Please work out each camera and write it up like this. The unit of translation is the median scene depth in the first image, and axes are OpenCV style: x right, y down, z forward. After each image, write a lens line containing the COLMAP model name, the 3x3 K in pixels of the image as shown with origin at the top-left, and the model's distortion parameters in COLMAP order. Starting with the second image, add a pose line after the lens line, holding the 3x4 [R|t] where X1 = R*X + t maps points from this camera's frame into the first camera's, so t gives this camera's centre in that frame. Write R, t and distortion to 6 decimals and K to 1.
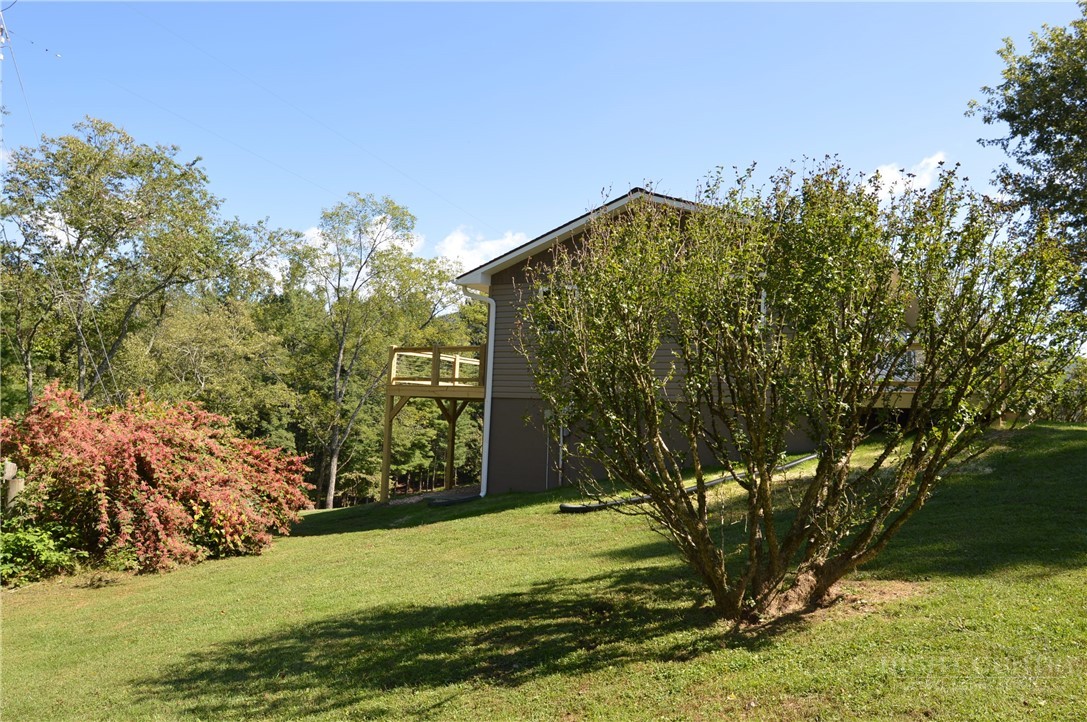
lens RADIAL K [[779.3, 0, 549.2], [0, 779.3, 358.6], [0, 0, 1]] dist [0.011278, -0.049738]
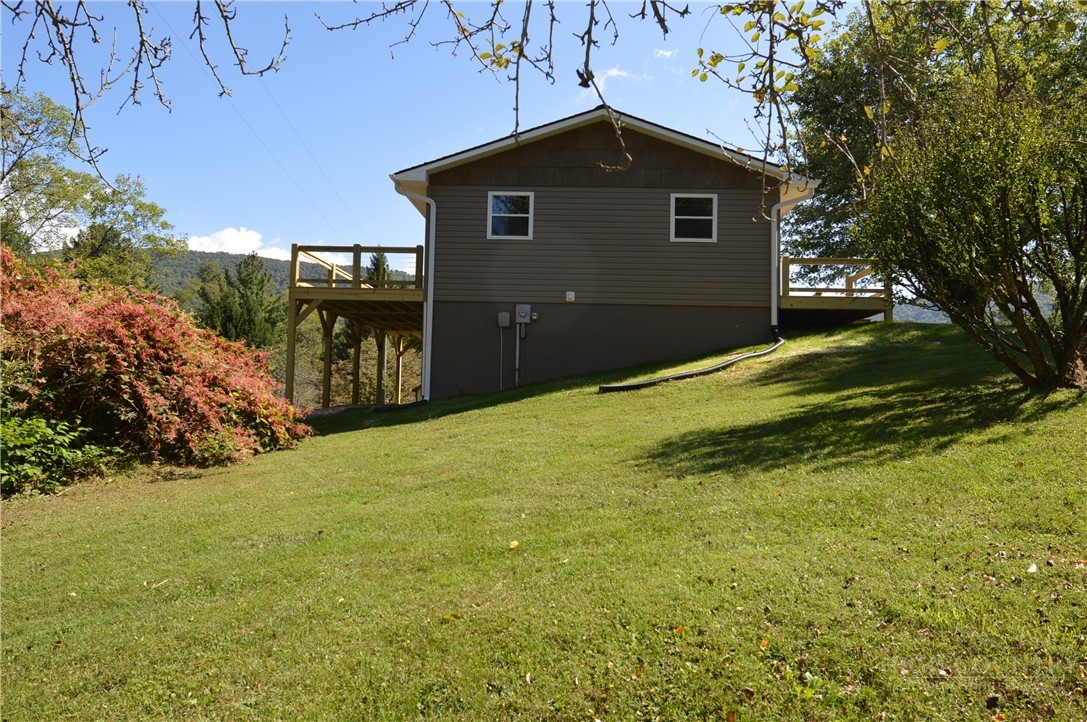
lens RADIAL K [[779.3, 0, 549.2], [0, 779.3, 358.6], [0, 0, 1]] dist [0.011278, -0.049738]
pose [[0.875213, 0.007723, 0.483677, -0.132544], [-0.027503, 0.999050, 0.033813, 0.027117], [-0.482956, -0.042896, 0.874593, 0.023258]]
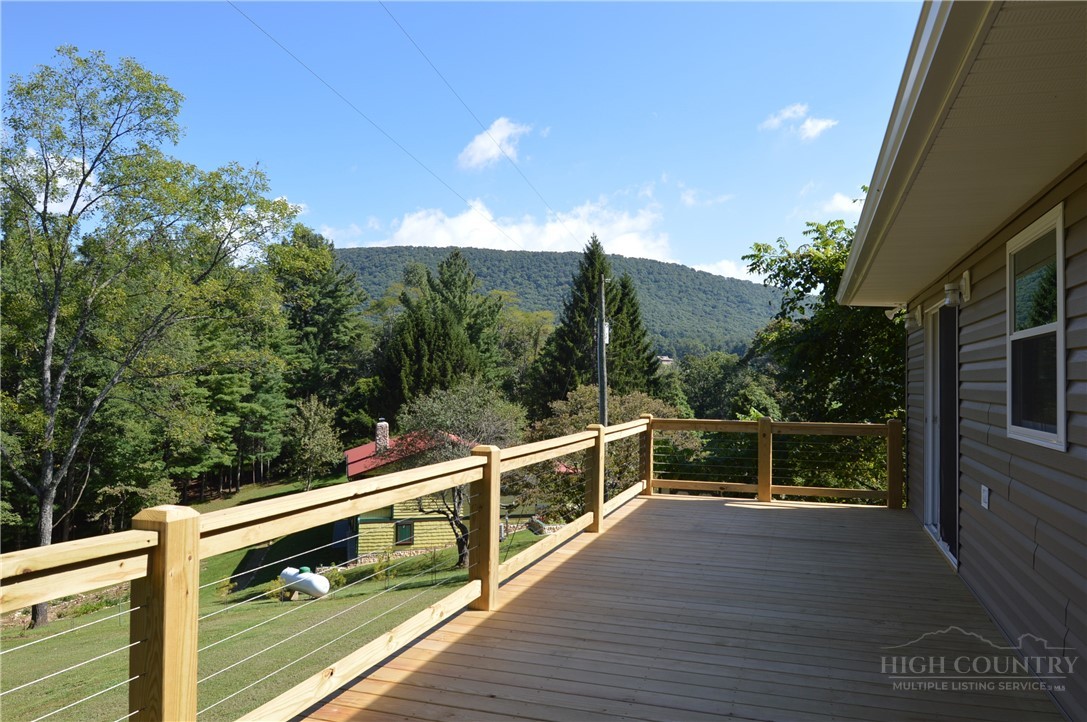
lens RADIAL K [[779.3, 0, 549.2], [0, 779.3, 358.6], [0, 0, 1]] dist [0.011278, -0.049738]
pose [[0.973992, -0.024599, 0.225245, -0.035509], [0.011307, 0.998127, 0.060115, -0.012637], [-0.226302, -0.056004, 0.972446, 0.342671]]
